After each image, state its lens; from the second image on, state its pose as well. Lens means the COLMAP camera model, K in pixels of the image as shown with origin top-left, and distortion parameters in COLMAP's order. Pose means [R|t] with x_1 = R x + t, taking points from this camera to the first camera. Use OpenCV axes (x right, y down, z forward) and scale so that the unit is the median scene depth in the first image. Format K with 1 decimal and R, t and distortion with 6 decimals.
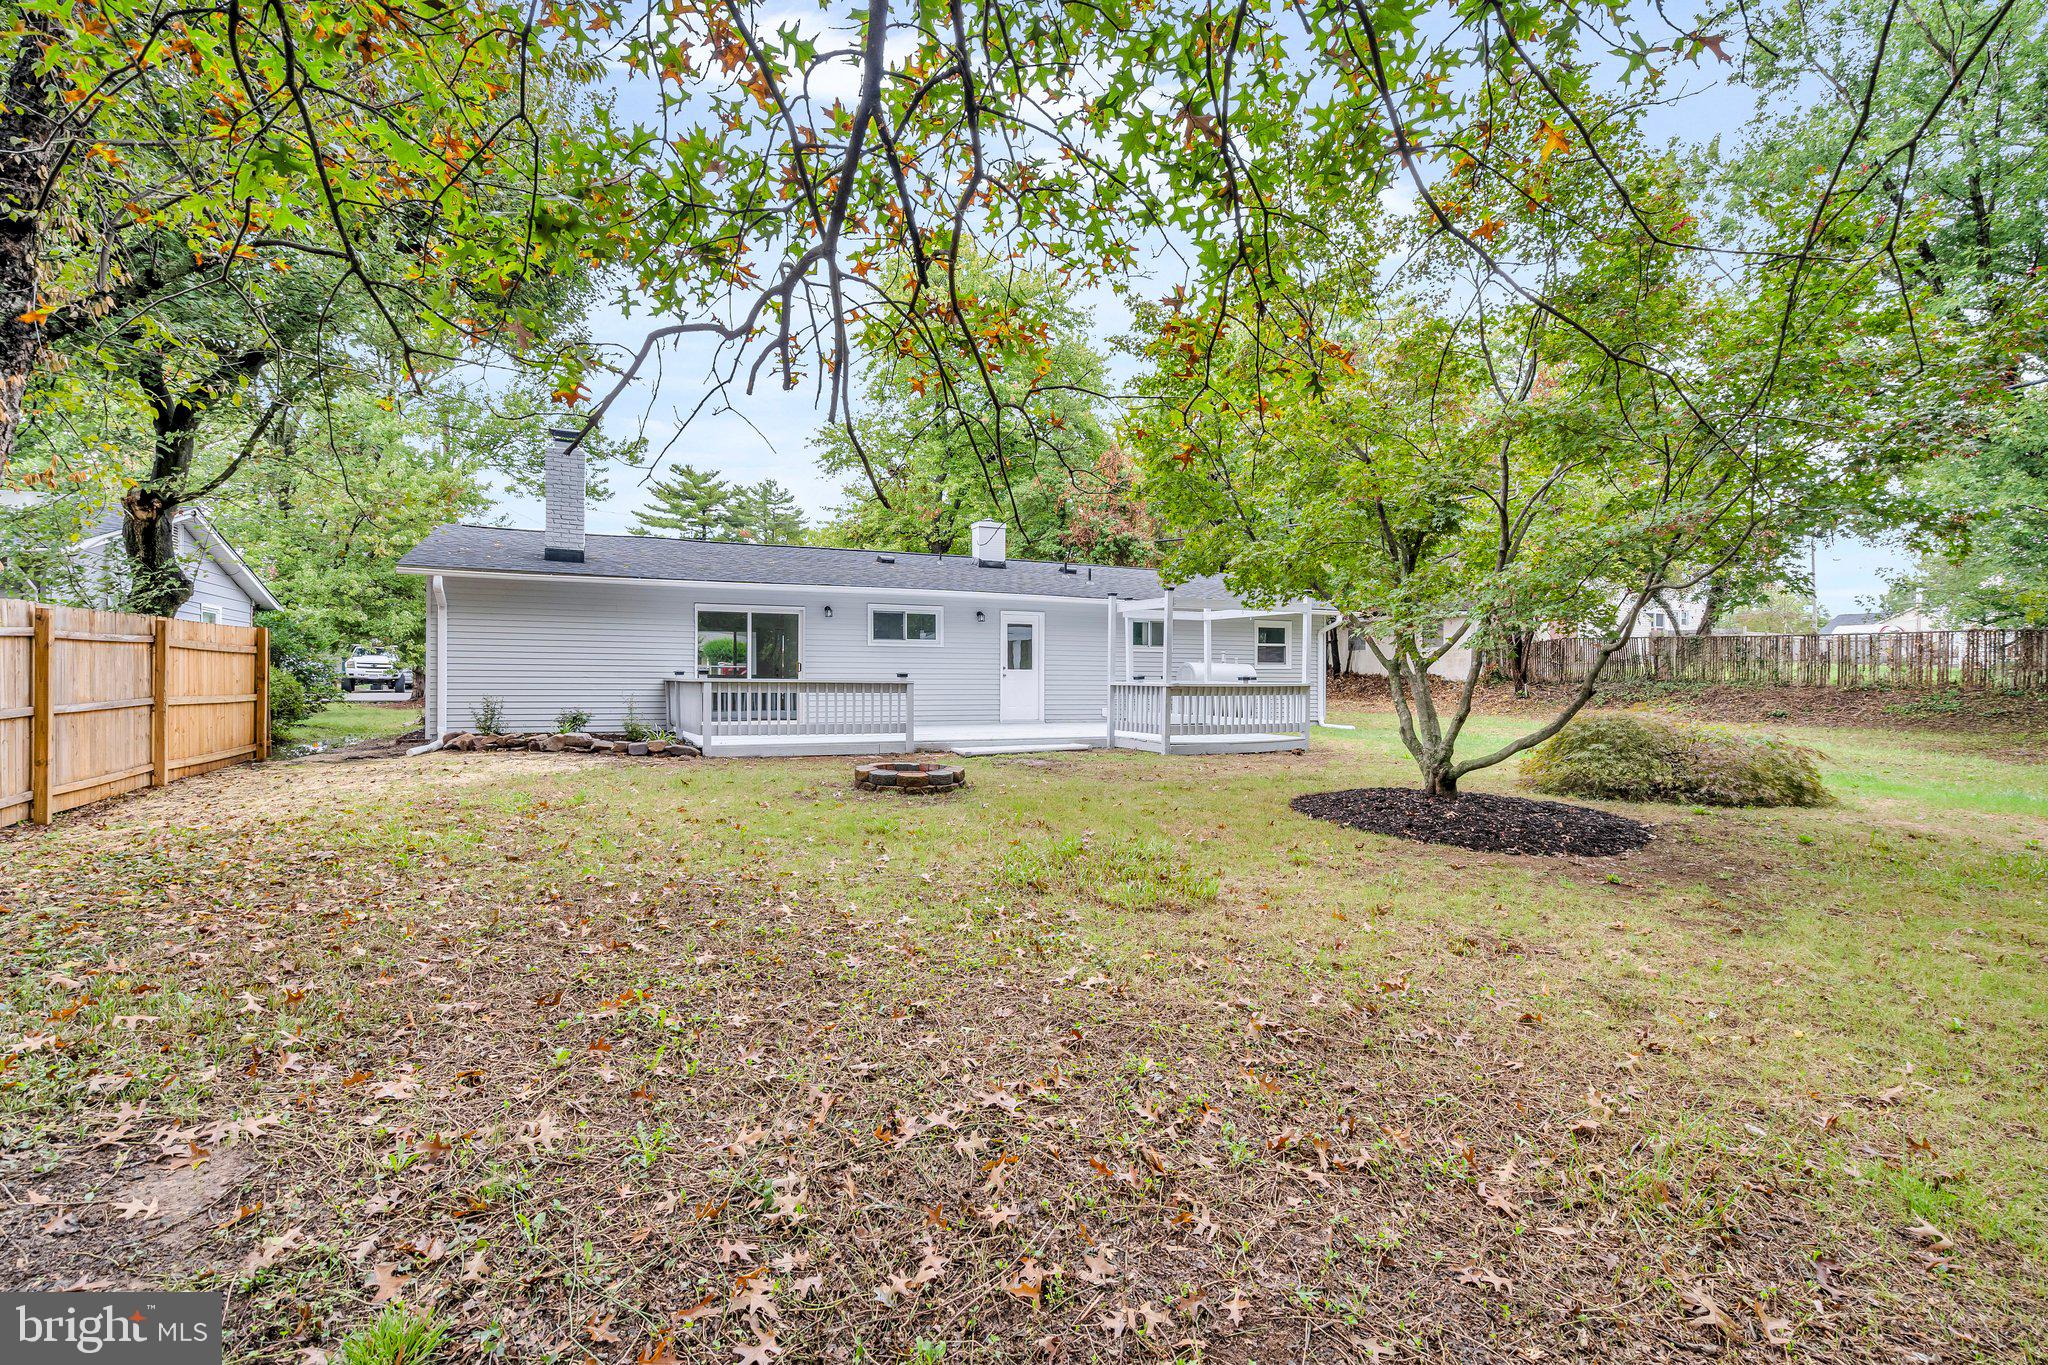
lens RADIAL K [[937.9, 0, 1022.2], [0, 937.9, 683.9], [0, 0, 1]] dist [-0.000508, 0.000059]
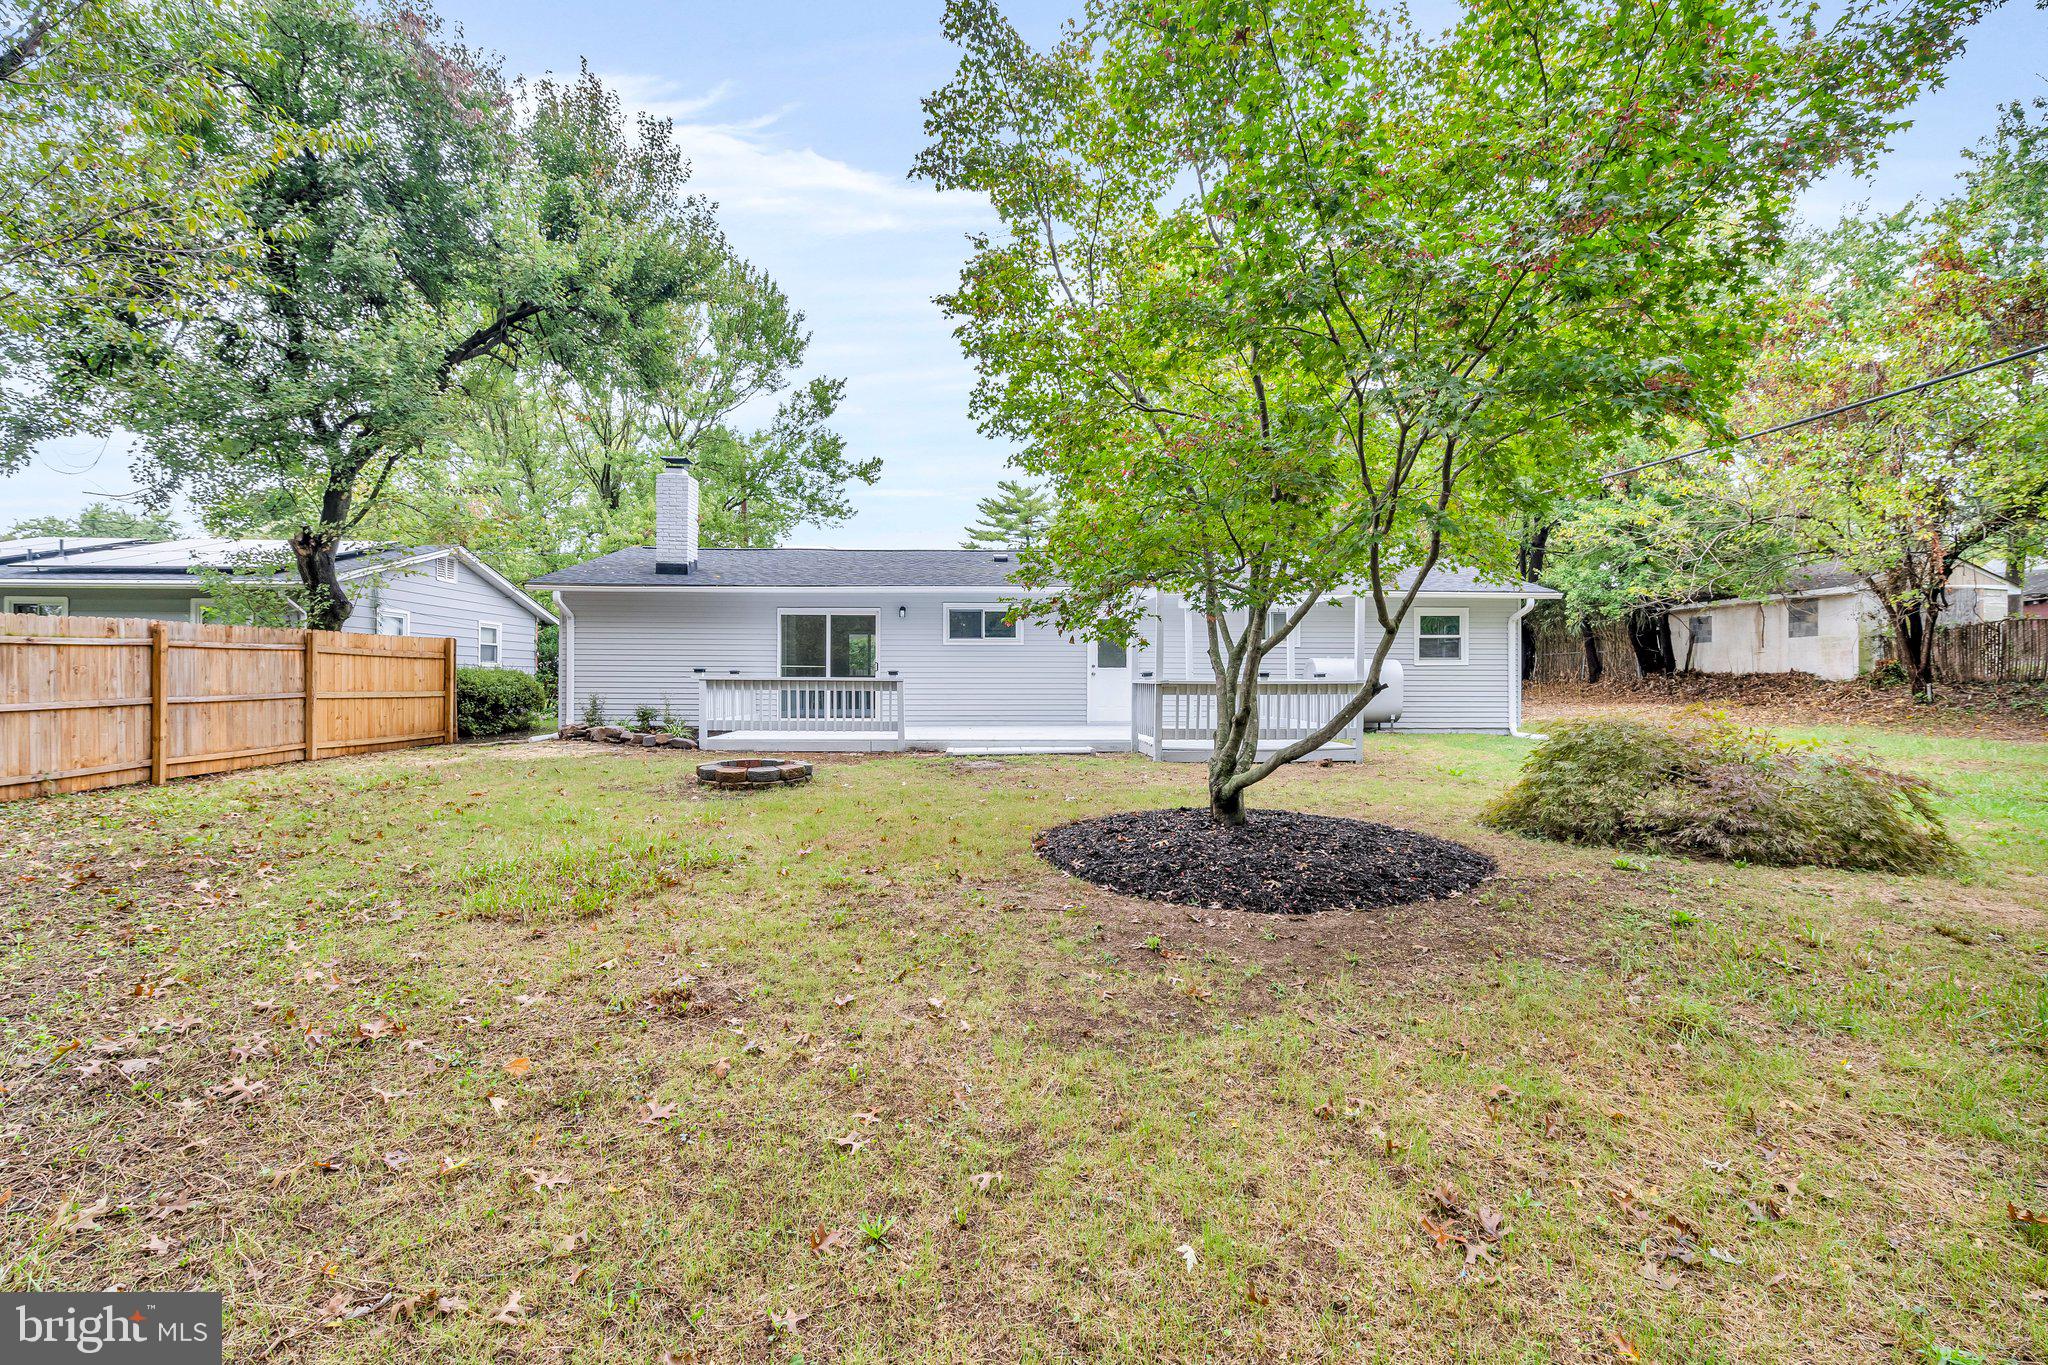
lens RADIAL K [[937.9, 0, 1022.2], [0, 937.9, 683.9], [0, 0, 1]] dist [-0.000508, 0.000059]
pose [[0.923258, -0.001355, -0.384179, 0.334286], [-0.000081, 0.999993, -0.003720, 0.005281], [0.384181, 0.003465, 0.923251, 0.122823]]
